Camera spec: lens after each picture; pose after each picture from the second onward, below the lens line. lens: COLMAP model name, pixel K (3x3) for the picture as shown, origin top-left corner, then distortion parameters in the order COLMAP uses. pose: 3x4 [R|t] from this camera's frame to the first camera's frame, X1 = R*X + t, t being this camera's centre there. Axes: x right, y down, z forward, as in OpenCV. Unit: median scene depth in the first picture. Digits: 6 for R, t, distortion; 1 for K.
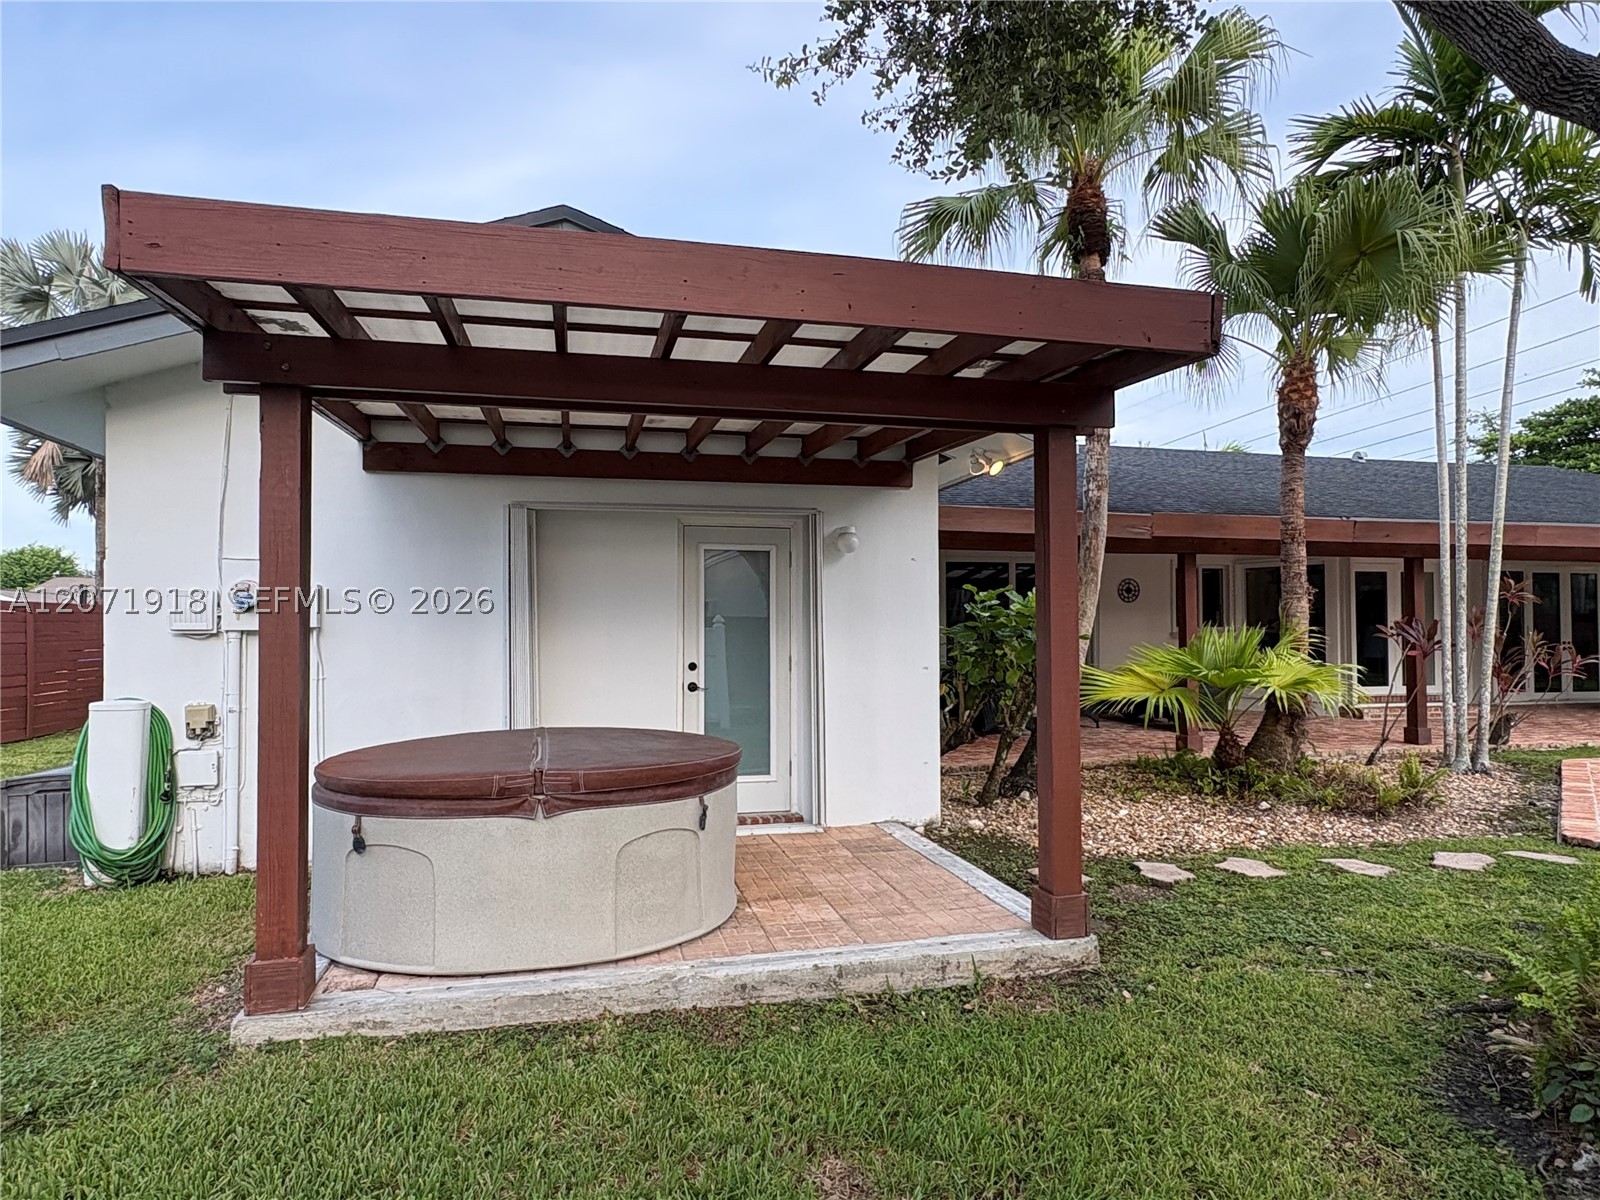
lens RADIAL K [[927.4, 0, 798.9], [0, 927.4, 610.3], [0, 0, 1]] dist [0.000927, 0.000166]
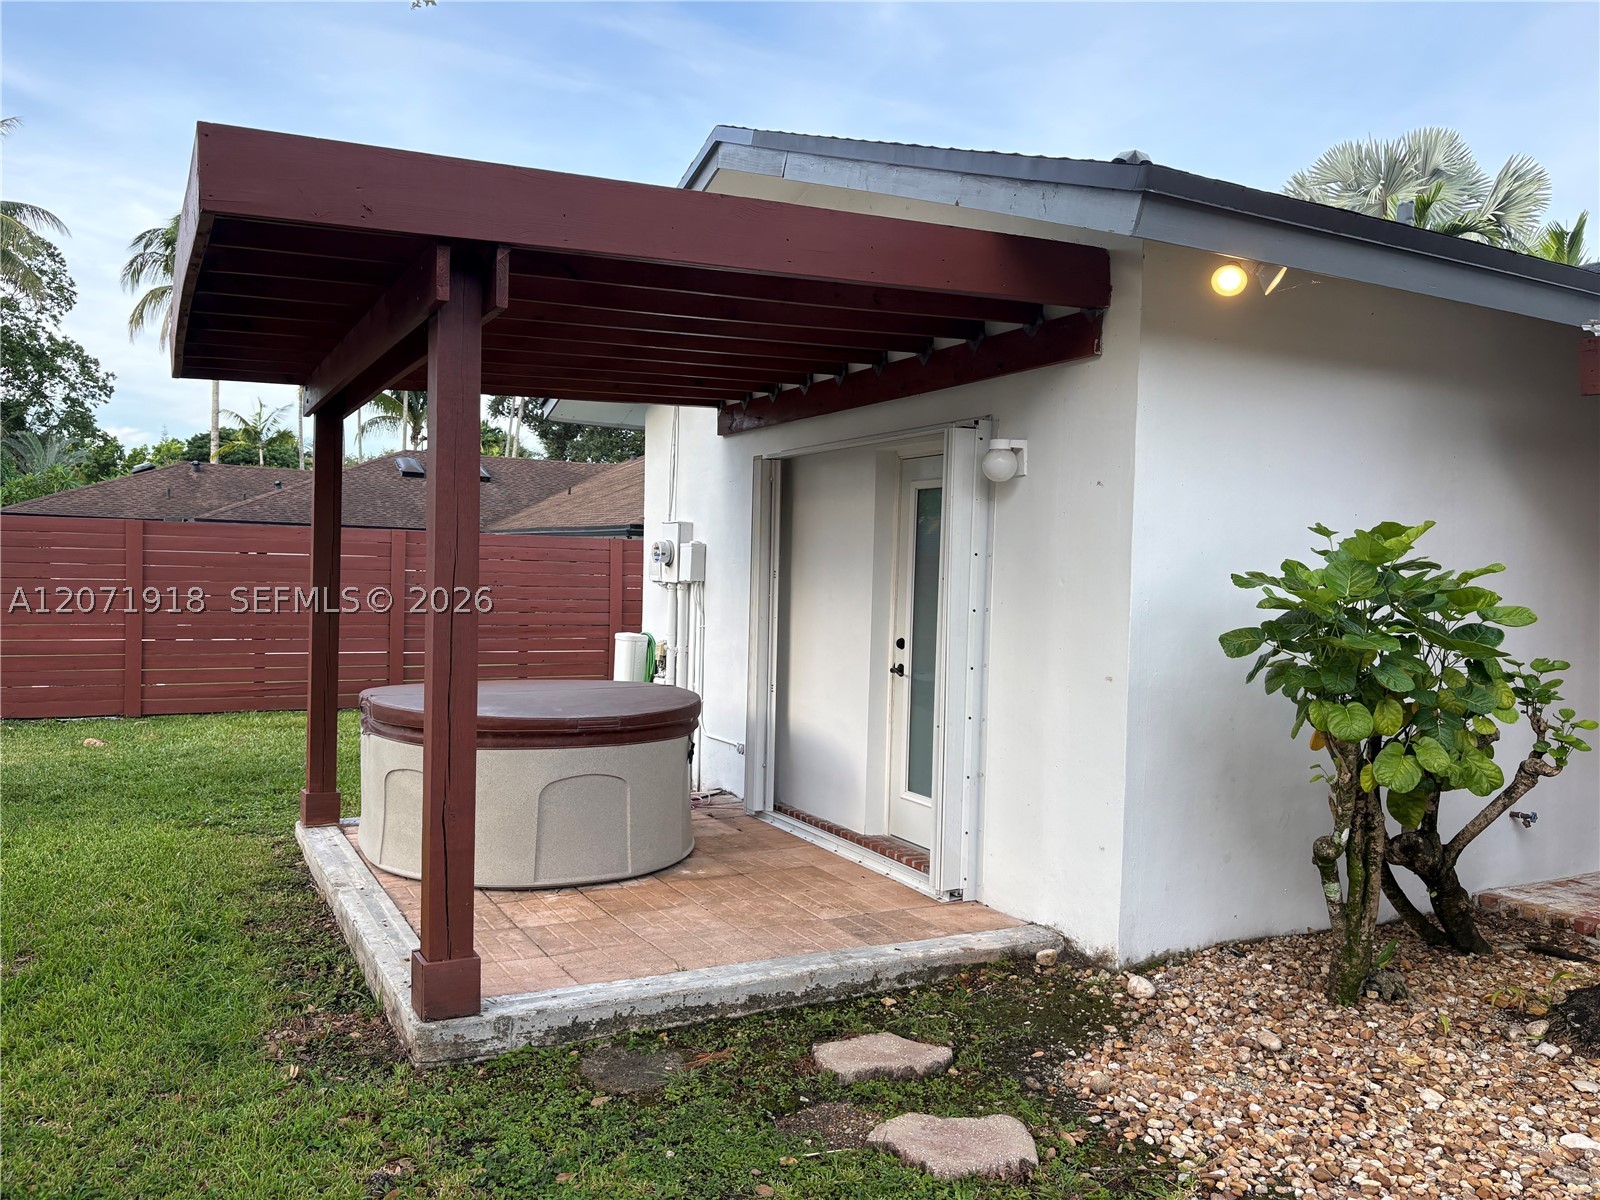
lens RADIAL K [[1212.2, 0, 799.2], [0, 1212.2, 604.7], [0, 0, 1]] dist [0.019262, -0.002124]
pose [[0.243257, 0.037307, -0.969244, 1.087362], [-0.002678, 0.999282, 0.037791, -0.011643], [0.969958, -0.006597, 0.243182, 0.884282]]
